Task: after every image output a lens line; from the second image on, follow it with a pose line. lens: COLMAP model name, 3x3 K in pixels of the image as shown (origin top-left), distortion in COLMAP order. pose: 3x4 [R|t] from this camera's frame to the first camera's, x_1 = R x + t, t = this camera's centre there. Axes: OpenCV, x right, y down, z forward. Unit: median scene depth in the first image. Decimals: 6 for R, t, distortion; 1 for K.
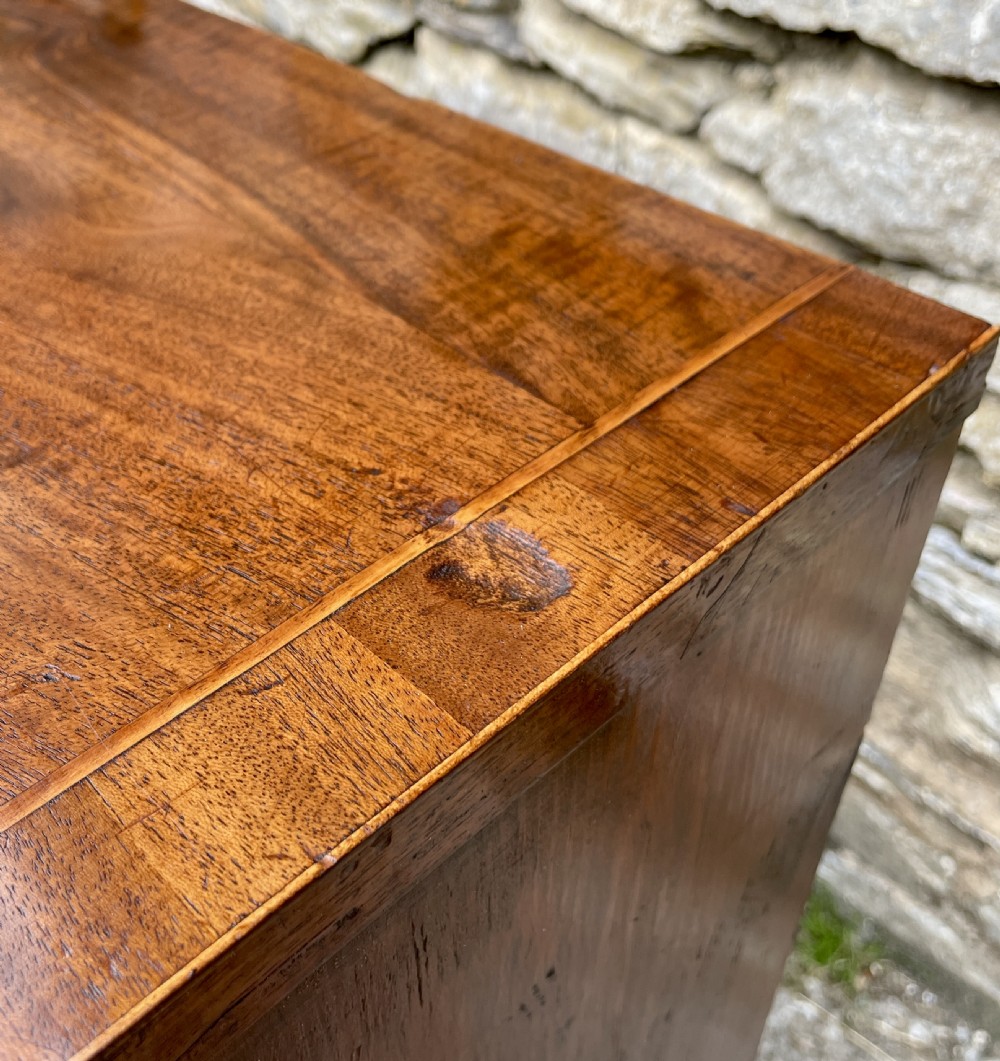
lens RADIAL K [[1214.9, 0, 425.4], [0, 1214.9, 526.6], [0, 0, 1]] dist [0.028877, -0.029005]
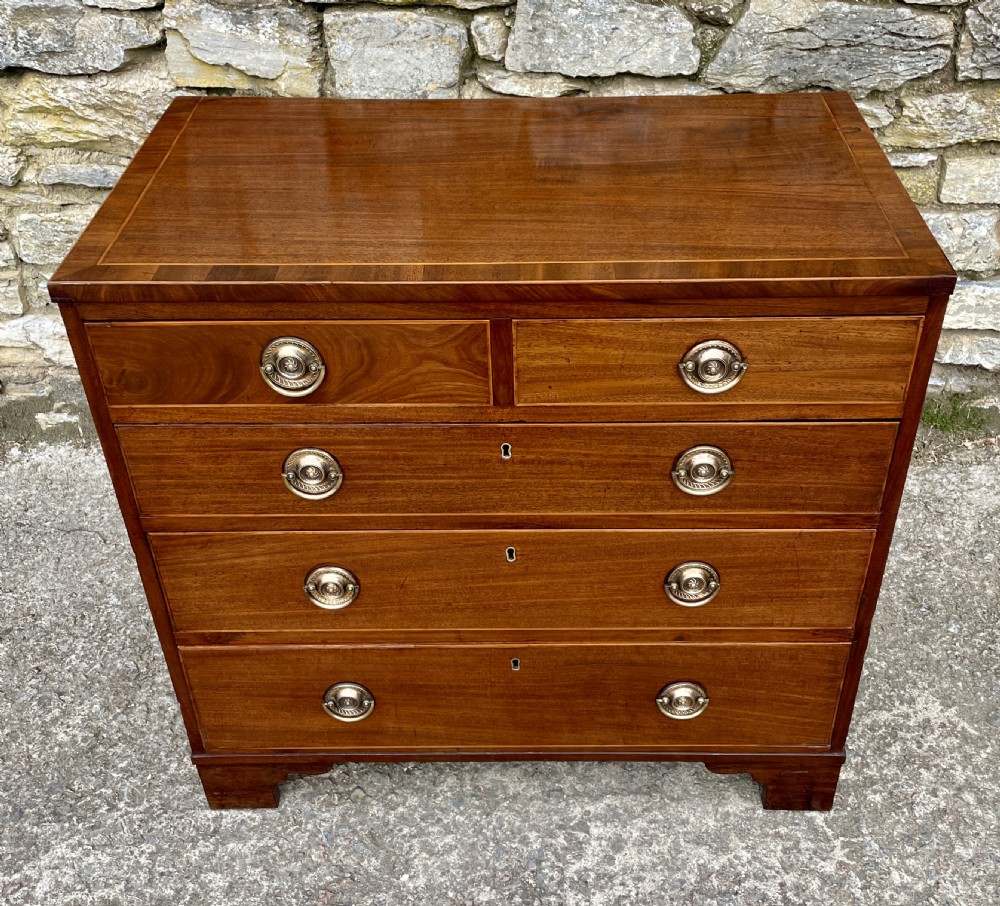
lens RADIAL K [[1141.5, 0, 524.5], [0, 1141.5, 424.9], [0, 0, 1]] dist [0.077059, -0.104787]
pose [[0.693529, -0.411661, 0.591230, -1.626491], [0.479361, 0.876312, 0.047853, 0.084433], [-0.537801, 0.250225, 0.805082, -0.805354]]
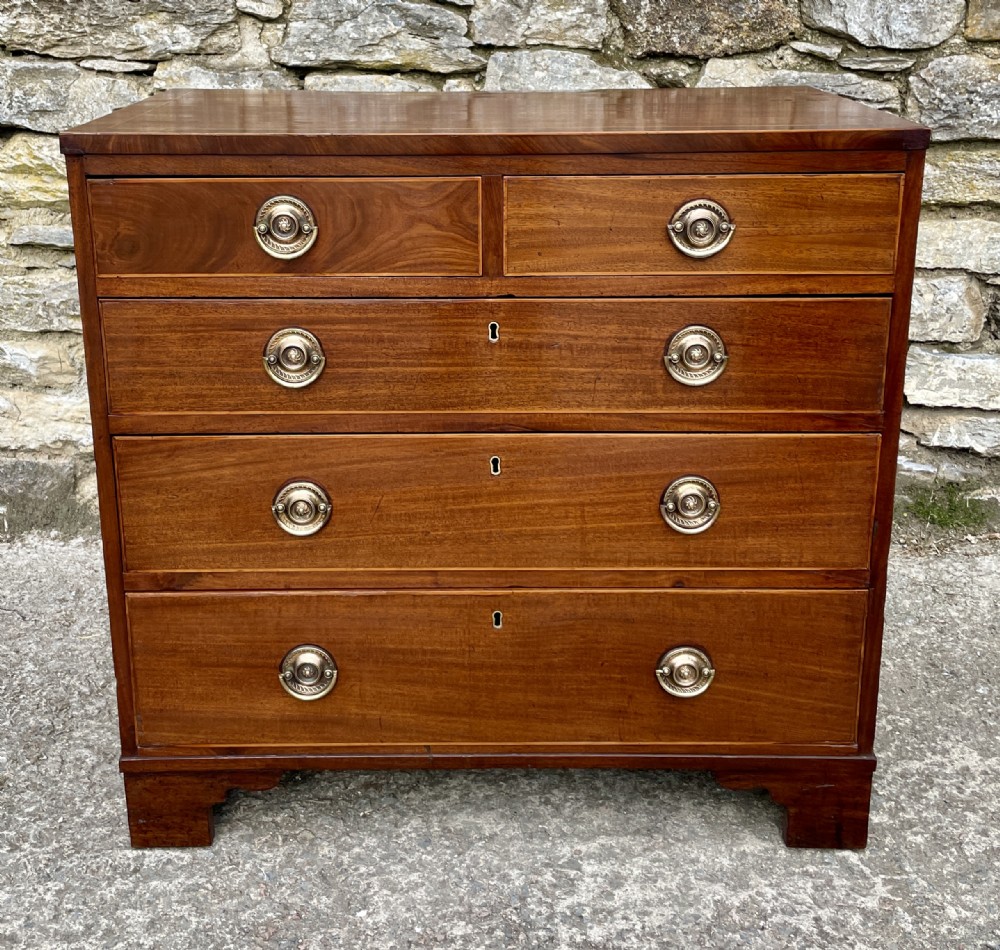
lens RADIAL K [[1252.3, 0, 461.0], [0, 1252.3, 326.0], [0, 0, 1]] dist [0.079030, -0.107782]
pose [[0.692970, -0.169518, 0.700754, -1.957391], [0.474474, 0.839044, -0.266233, 0.624278], [-0.542832, 0.516981, 0.661864, -0.607962]]
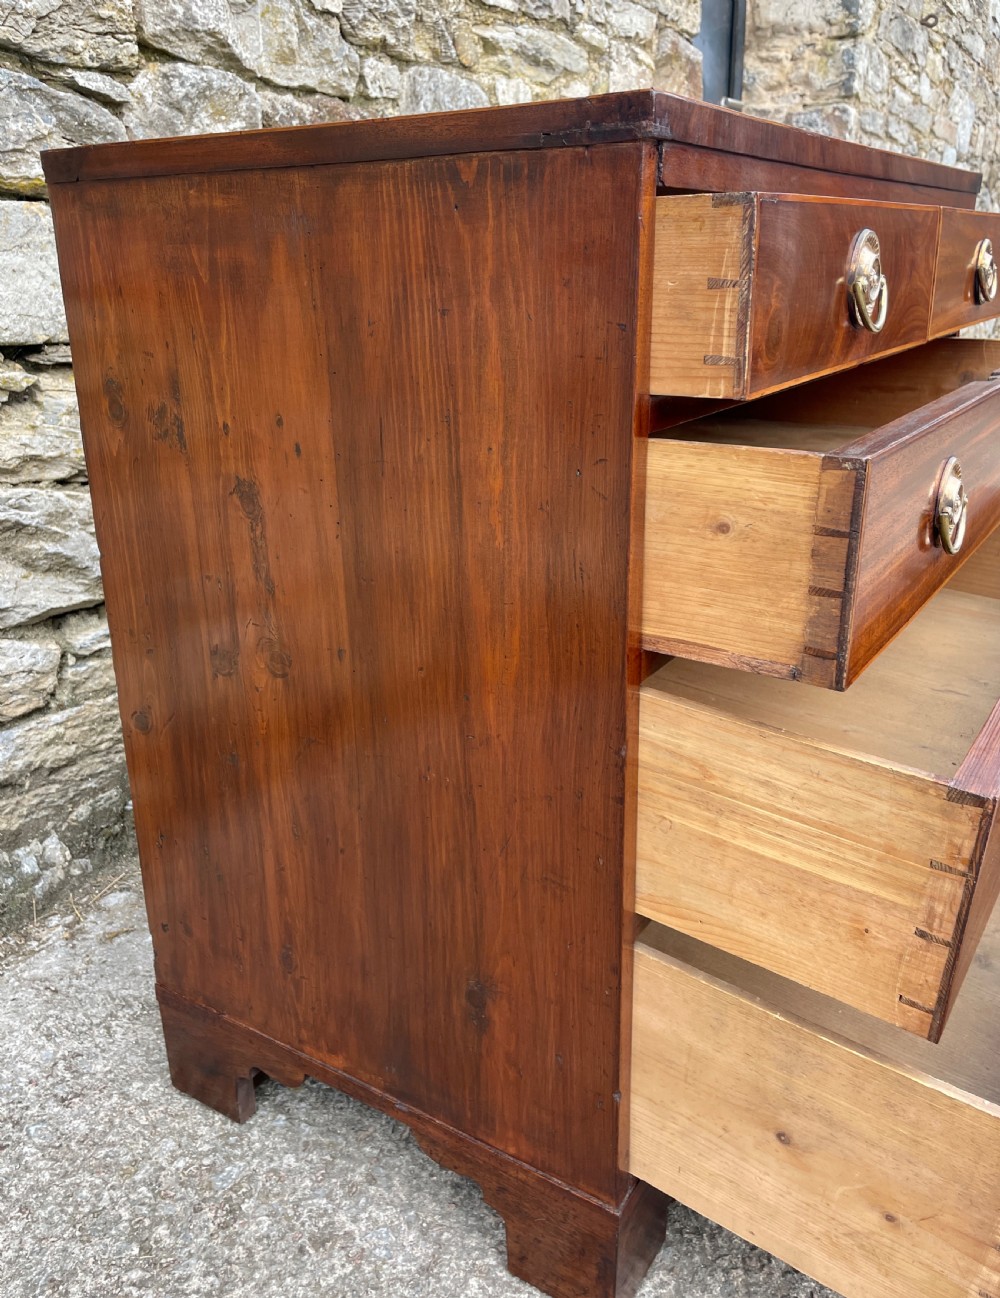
lens RADIAL K [[1072.3, 0, 483.9], [0, 1072.3, 632.5], [0, 0, 1]] dist [0.084020, -0.122963]
pose [[-0.229084, -0.286163, 0.930393, -1.841664], [0.674019, 0.642968, 0.363718, -0.402254], [-0.702295, 0.710425, 0.045586, 0.966693]]
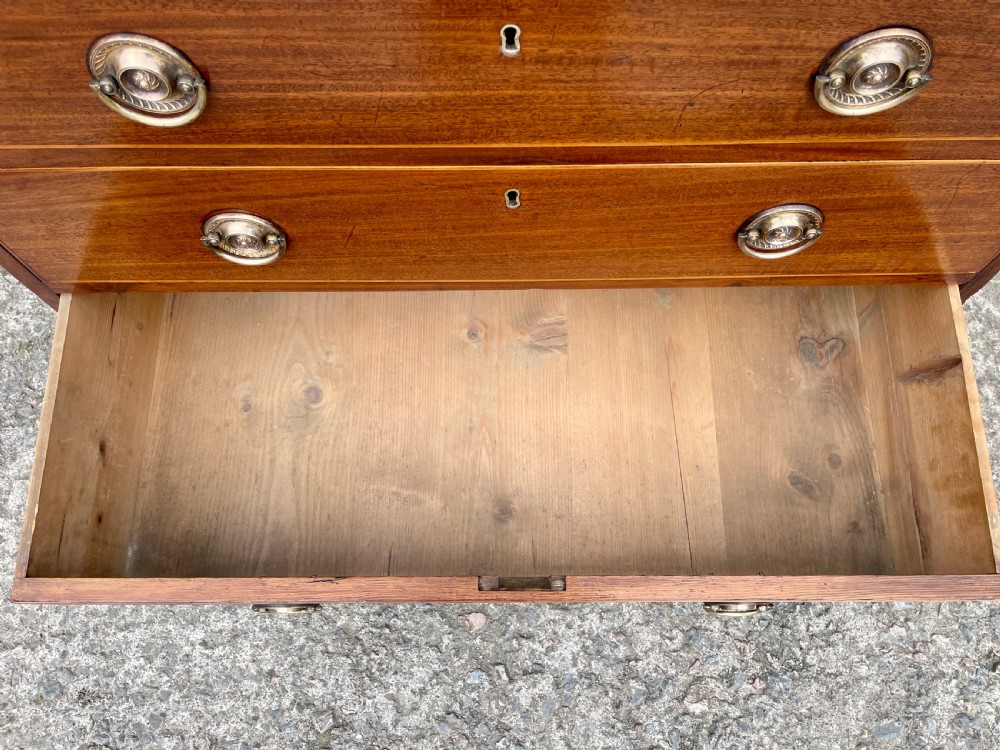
lens RADIAL K [[771.4, 0, 511.3], [0, 771.4, 377.2], [0, 0, 1]] dist [0.079555, -0.111359]
pose [[0.678774, -0.670866, 0.298671, -1.030605], [0.477391, 0.712165, 0.514702, 0.064114], [-0.557999, -0.206783, 0.803665, 0.021910]]
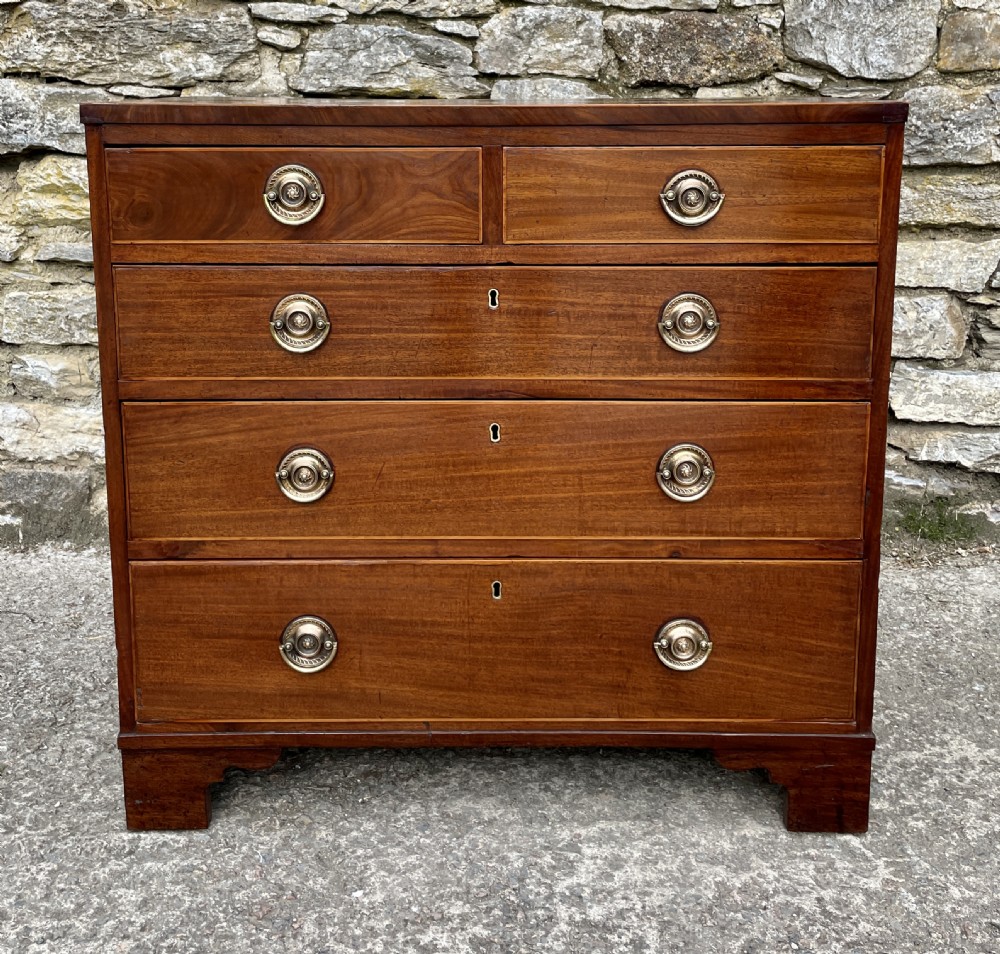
lens RADIAL K [[1177.6, 0, 475.2], [0, 1177.6, 287.2], [0, 0, 1]] dist [0.086152, -0.124361]
pose [[0.691455, -0.093408, 0.716355, -1.937724], [0.471445, 0.809694, -0.349479, 0.757555], [-0.547384, 0.579371, 0.603904, -0.493507]]
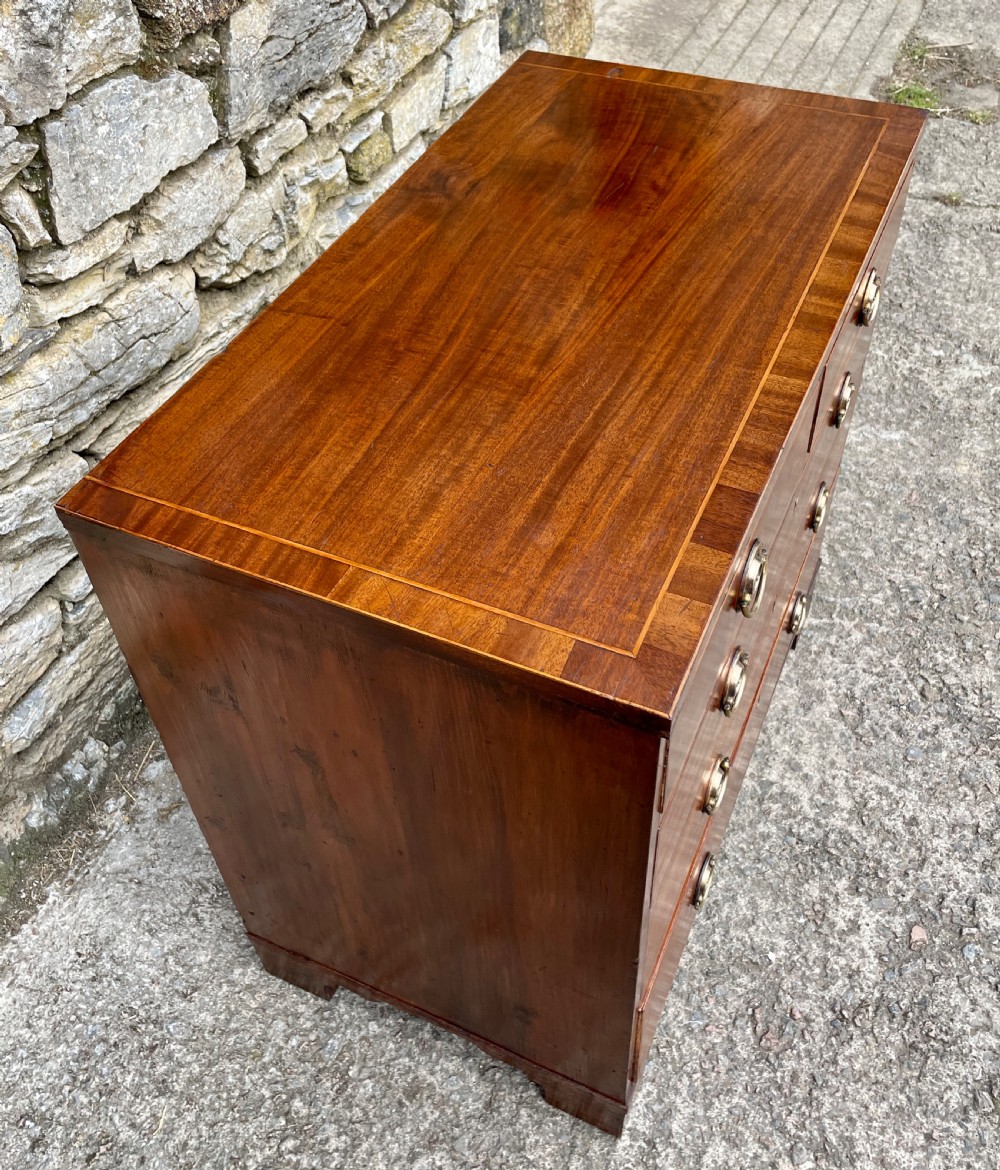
lens RADIAL K [[1114.2, 0, 505.0], [0, 1114.2, 535.1], [0, 0, 1]] dist [0.082317, -0.114476]
pose [[-0.372401, -0.633492, 0.678236, -1.578729], [0.660964, 0.331975, 0.672992, -1.058957], [-0.651493, 0.698913, 0.295088, 0.379601]]
